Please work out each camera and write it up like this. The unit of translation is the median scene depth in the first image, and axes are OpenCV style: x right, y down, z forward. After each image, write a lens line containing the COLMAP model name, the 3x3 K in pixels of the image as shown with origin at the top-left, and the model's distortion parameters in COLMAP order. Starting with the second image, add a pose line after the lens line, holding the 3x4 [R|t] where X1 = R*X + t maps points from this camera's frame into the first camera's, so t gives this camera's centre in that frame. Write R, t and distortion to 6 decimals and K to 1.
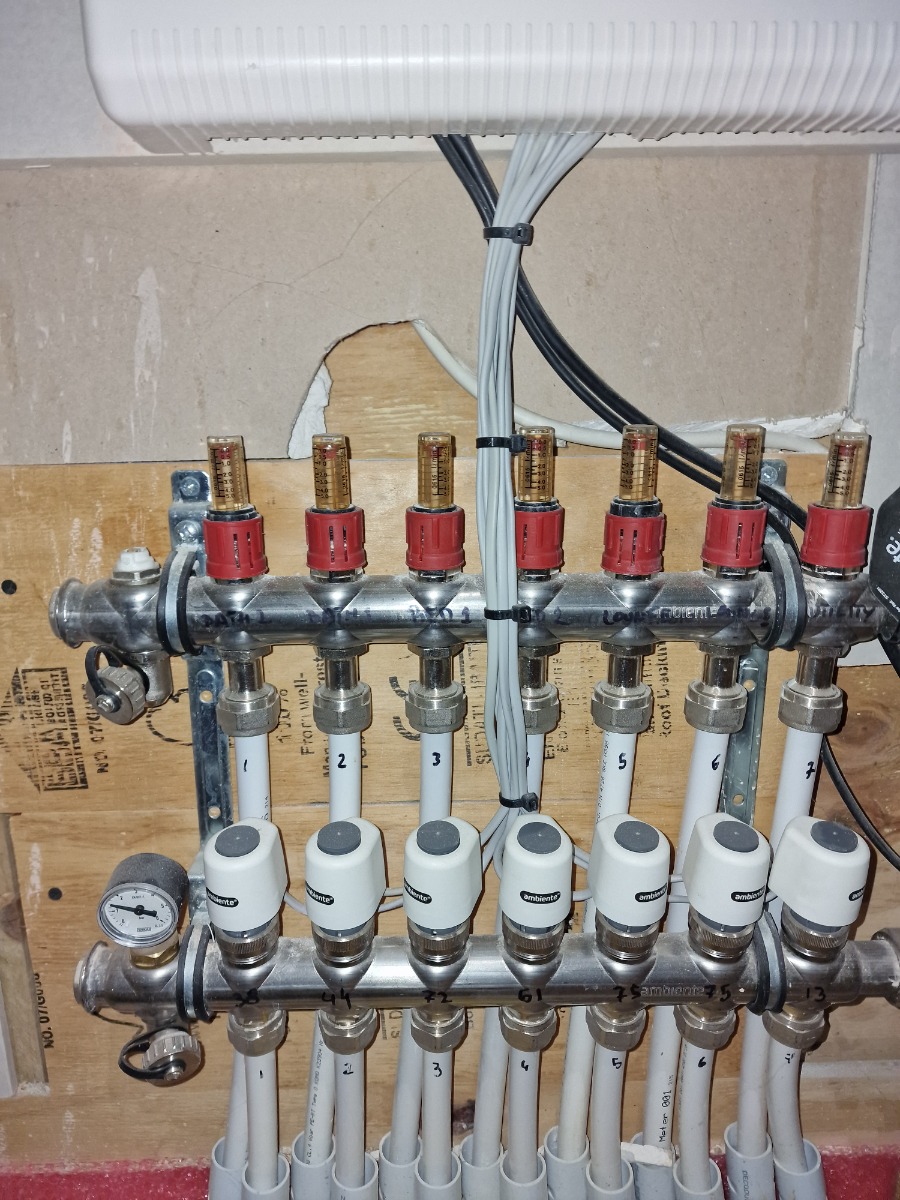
lens RADIAL K [[799.1, 0, 450.0], [0, 799.1, 600.0], [0, 0, 1]] dist [0.006005, -0.023951]
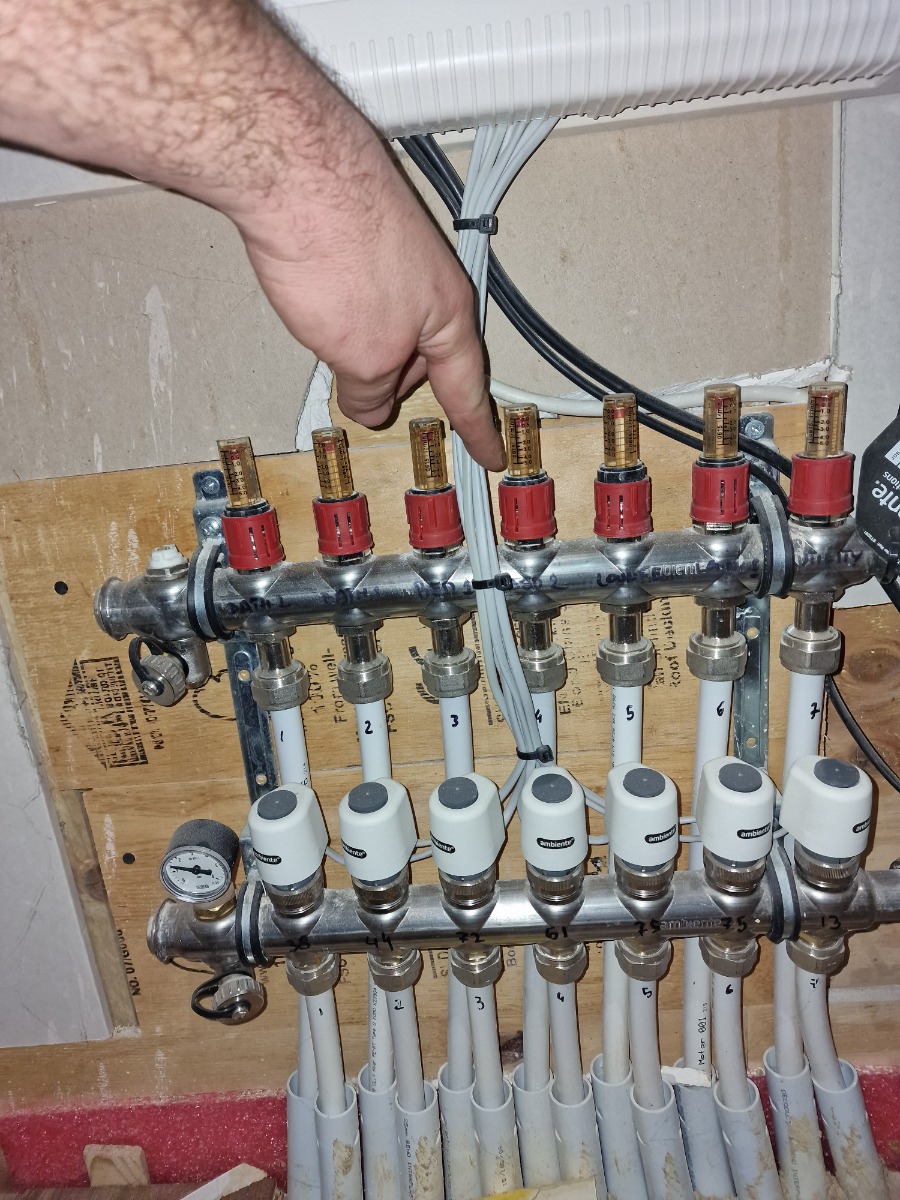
lens RADIAL K [[797.0, 0, 449.2], [0, 797.0, 591.4], [0, 0, 1]] dist [0.006365, -0.027066]
pose [[0.994209, -0.069453, -0.082006, 0.077343], [0.073131, 0.996407, 0.042729, -0.020809], [0.078744, -0.048479, 0.995715, -0.060182]]
